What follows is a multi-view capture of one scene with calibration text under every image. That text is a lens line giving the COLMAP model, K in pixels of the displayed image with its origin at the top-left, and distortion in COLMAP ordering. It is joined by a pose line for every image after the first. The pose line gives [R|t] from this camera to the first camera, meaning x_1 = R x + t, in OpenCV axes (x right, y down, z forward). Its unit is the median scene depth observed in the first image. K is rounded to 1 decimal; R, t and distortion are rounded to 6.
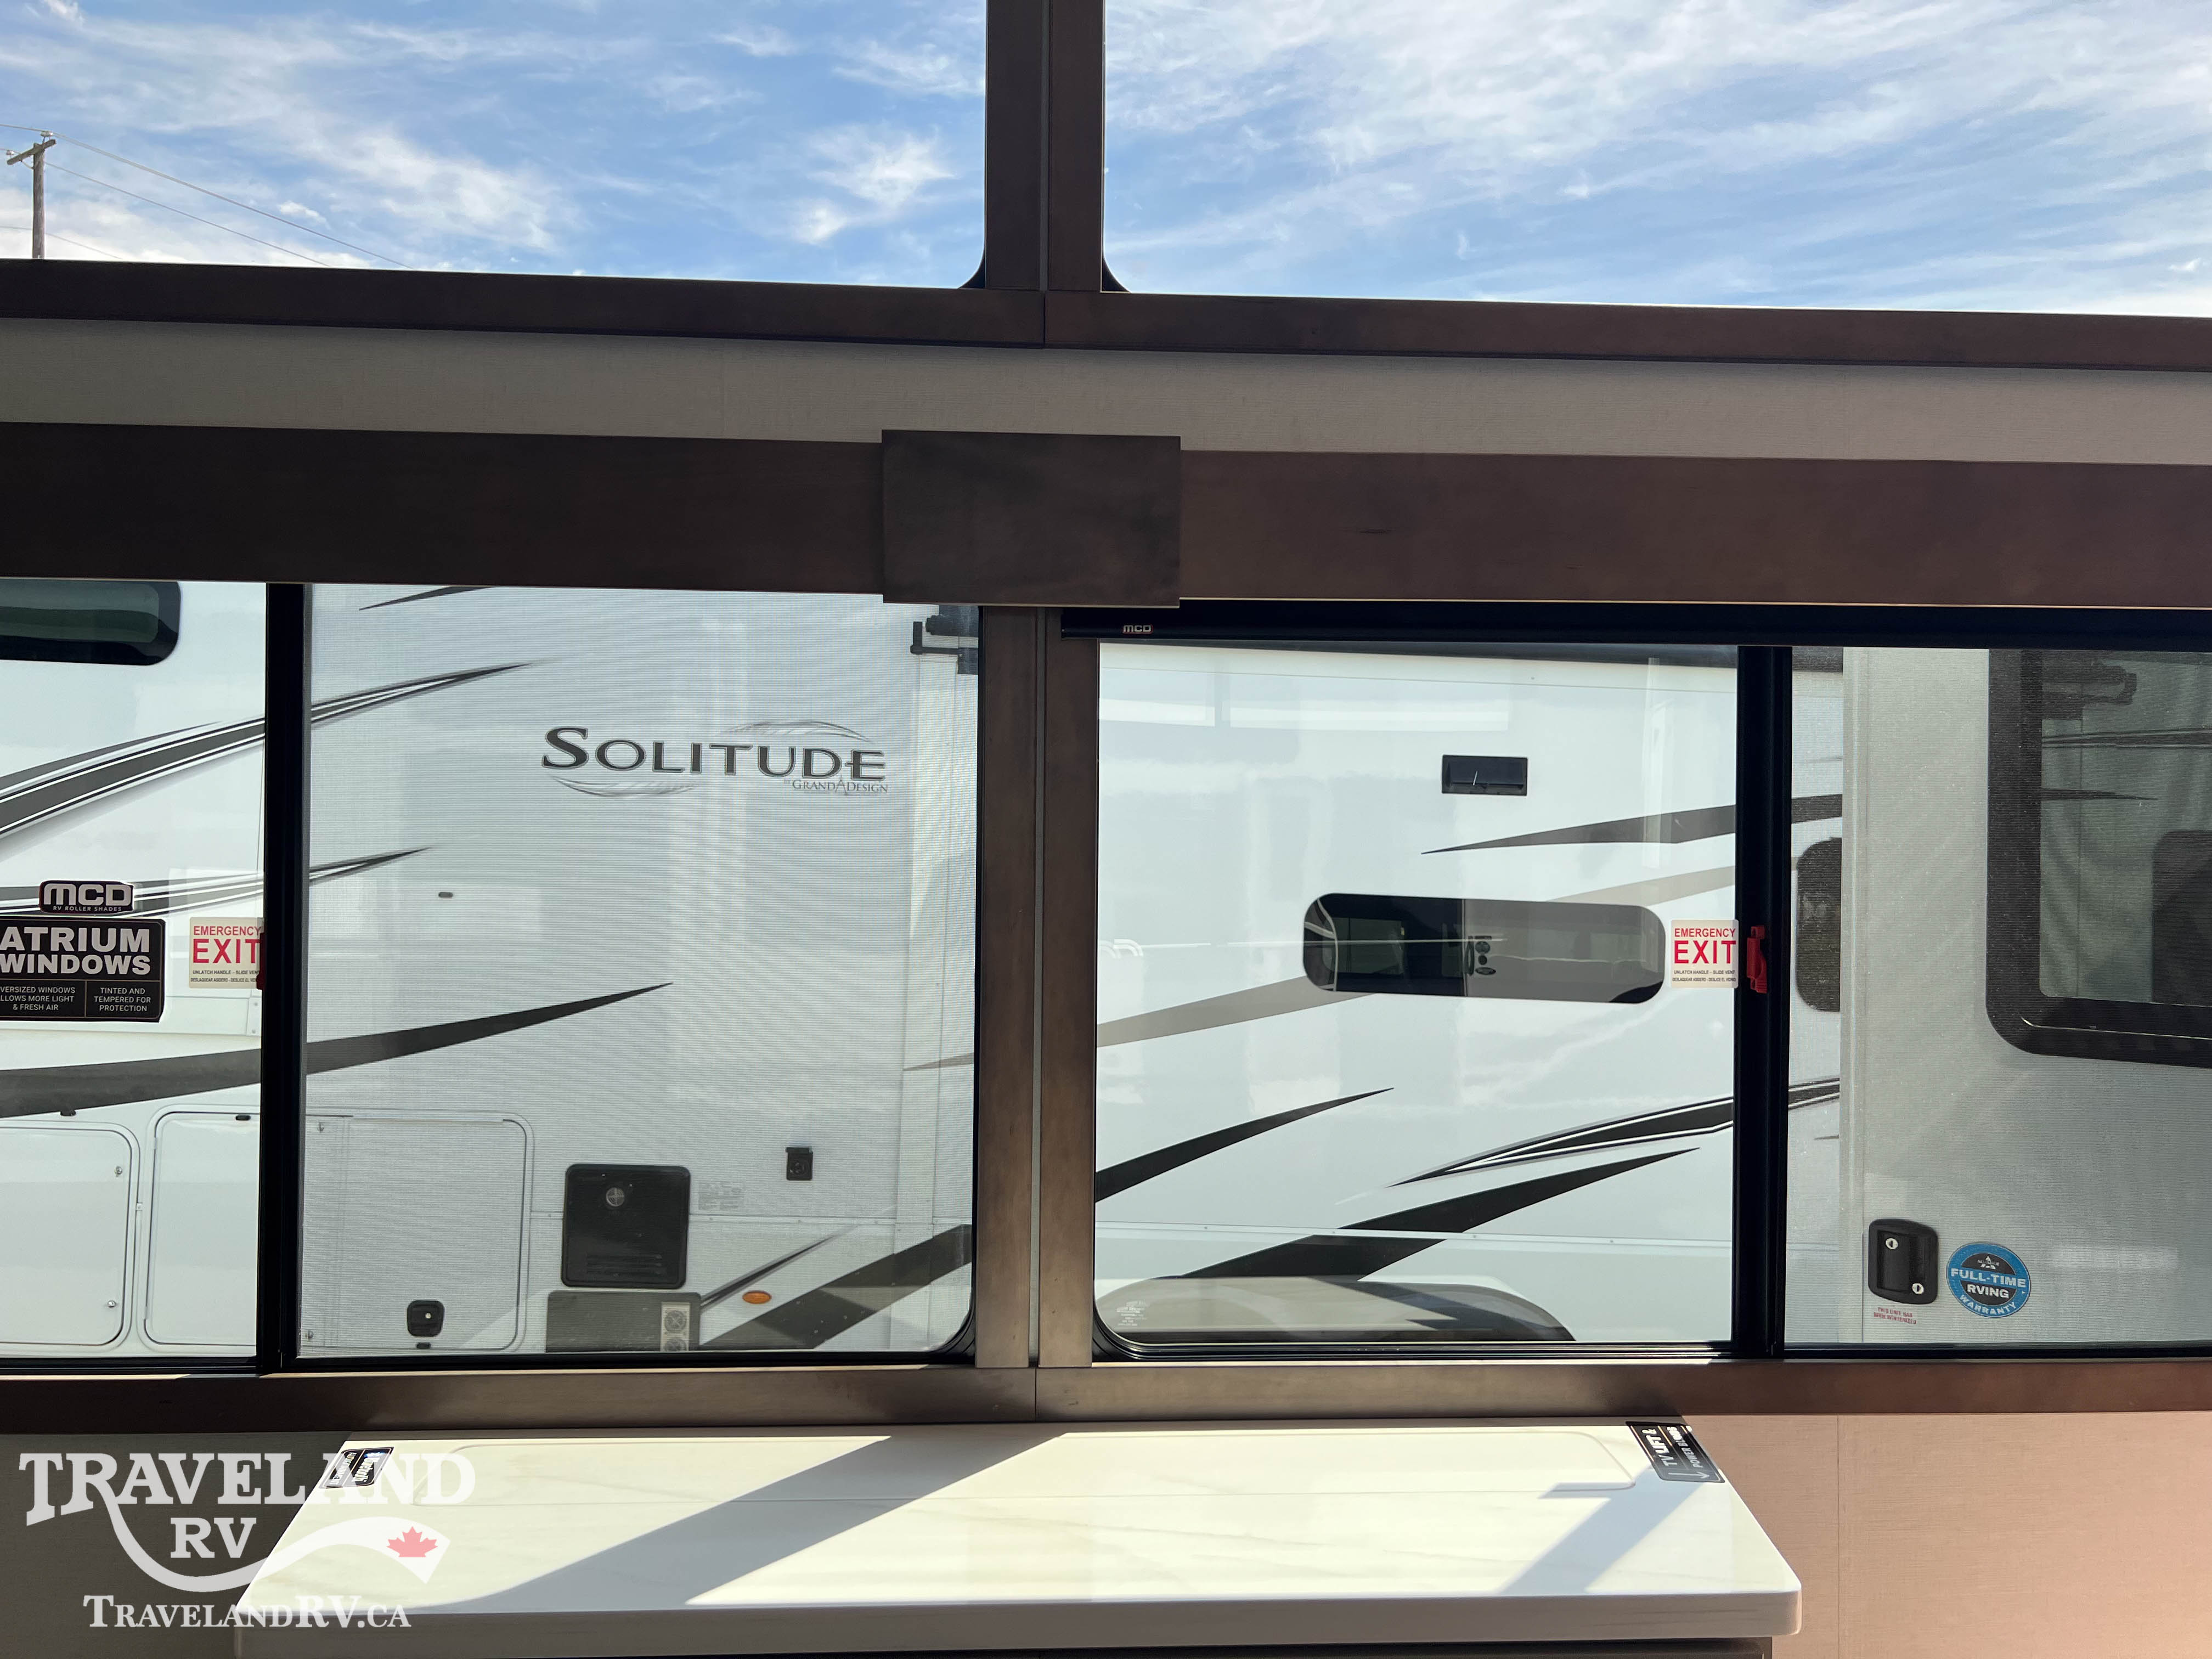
lens RADIAL K [[1662.1, 0, 1106.6], [0, 1662.1, 821.0], [0, 0, 1]] dist [0.050444, -0.046615]
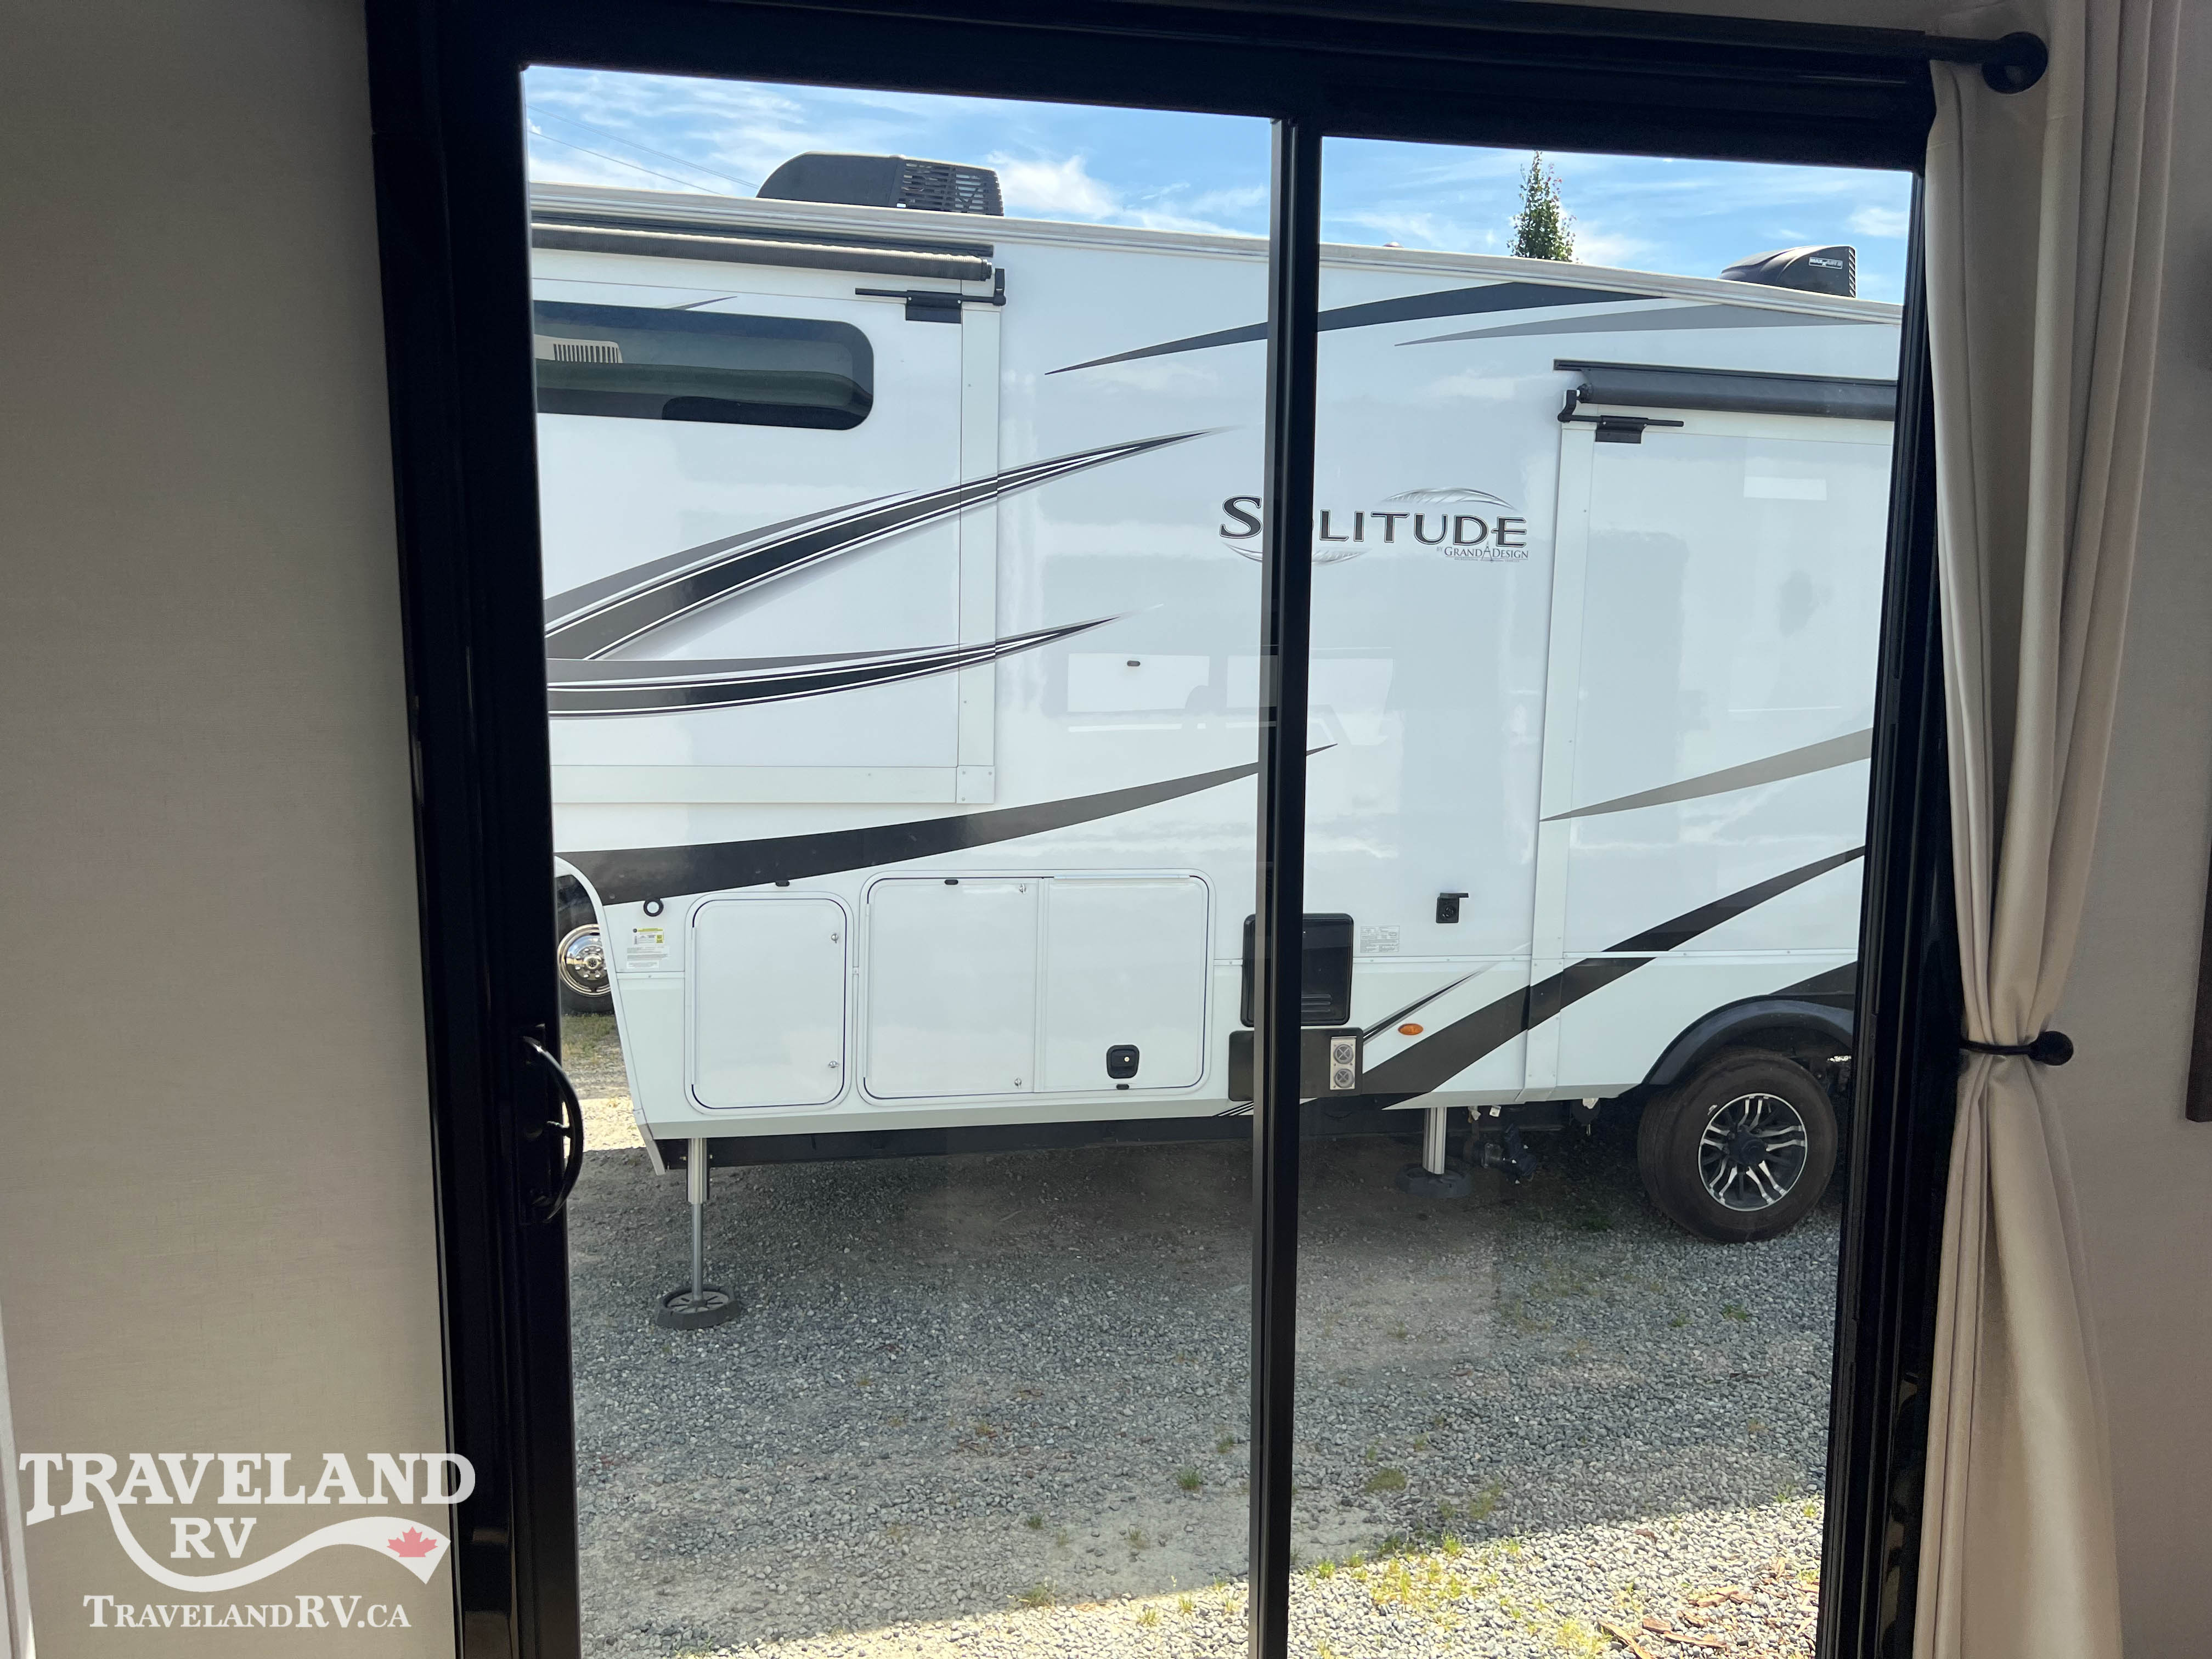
lens RADIAL K [[1662.1, 0, 1106.3], [0, 1662.1, 838.9], [0, 0, 1]] dist [0.050444, -0.046615]
pose [[0.987474, -0.031755, 0.154555, -0.564527], [0.005993, 0.986380, 0.164371, -0.017463], [-0.157670, -0.161386, 0.974215, -0.008186]]
